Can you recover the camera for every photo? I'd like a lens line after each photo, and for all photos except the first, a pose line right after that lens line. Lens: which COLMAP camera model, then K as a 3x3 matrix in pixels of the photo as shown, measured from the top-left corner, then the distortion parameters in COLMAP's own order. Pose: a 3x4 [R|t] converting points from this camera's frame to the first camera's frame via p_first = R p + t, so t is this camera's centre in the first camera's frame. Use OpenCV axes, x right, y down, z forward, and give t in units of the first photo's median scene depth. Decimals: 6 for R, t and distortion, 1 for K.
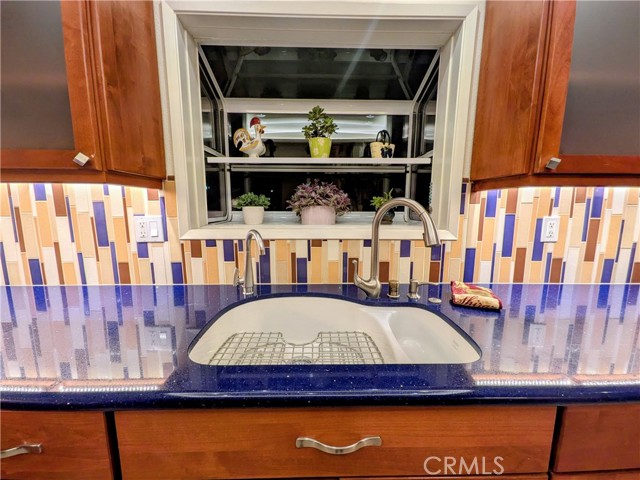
lens RADIAL K [[253.0, 0, 320.0], [0, 253.0, 240.0], [0, 0, 1]] dist [0.006072, 0.000047]
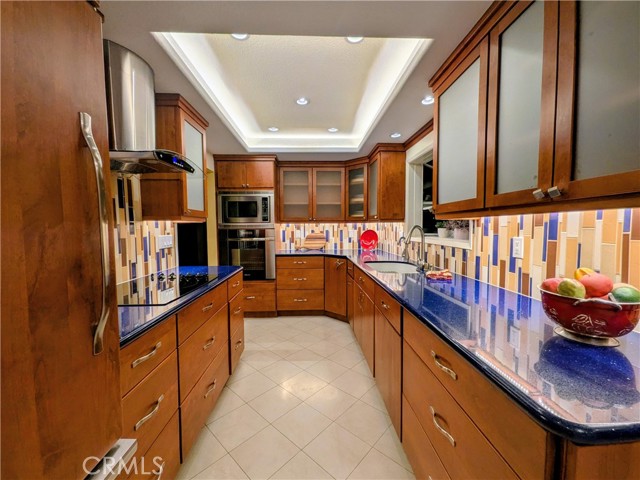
lens RADIAL K [[253.0, 0, 320.0], [0, 253.0, 240.0], [0, 0, 1]] dist [0.006072, 0.000047]
pose [[0.022159, 0.048358, -0.998584, 2.104464], [-0.132587, 0.990149, 0.045007, -0.006865], [0.990924, 0.131402, 0.028352, 0.015121]]
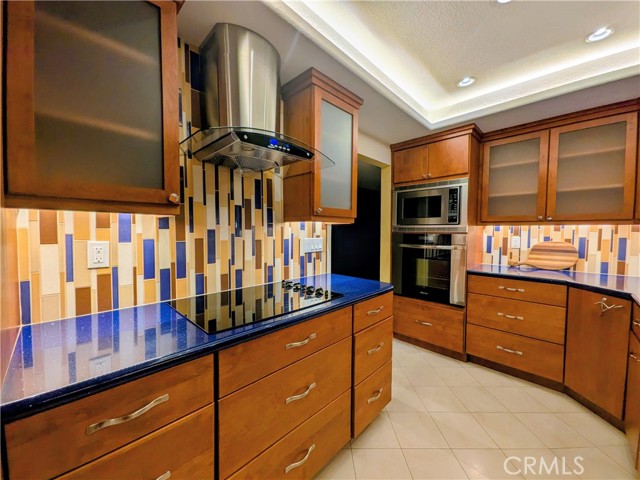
lens RADIAL K [[253.0, 0, 320.0], [0, 253.0, 240.0], [0, 0, 1]] dist [0.006072, 0.000047]
pose [[-0.708979, 0.019496, -0.704960, 1.373857], [-0.106203, 0.985266, 0.134057, -0.026804], [0.697187, 0.169913, -0.696463, 0.158103]]
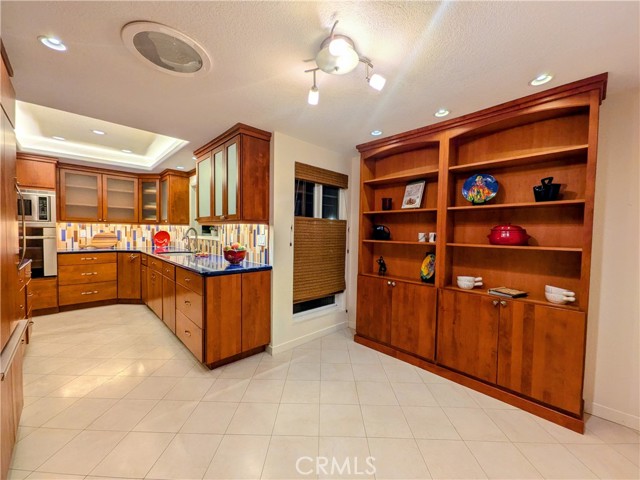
lens RADIAL K [[253.0, 0, 320.0], [0, 253.0, 240.0], [0, 0, 1]] dist [0.006072, 0.000047]
pose [[0.681958, 0.031482, -0.730714, 3.663469], [-0.114810, 0.991295, -0.064441, 0.048315], [0.722324, 0.127839, 0.679636, -0.215376]]
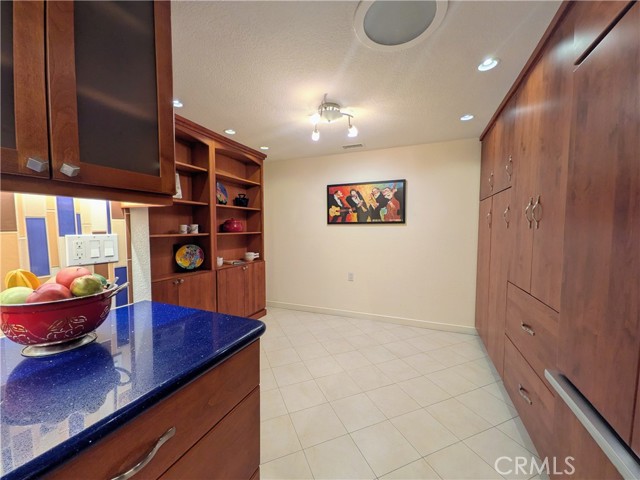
lens RADIAL K [[253.0, 0, 320.0], [0, 253.0, 240.0], [0, 0, 1]] dist [0.006072, 0.000047]
pose [[0.402599, -0.047616, 0.914137, 1.070066], [0.123232, 0.992375, -0.002582, 0.028082], [-0.907043, 0.113690, 0.405397, -0.051391]]
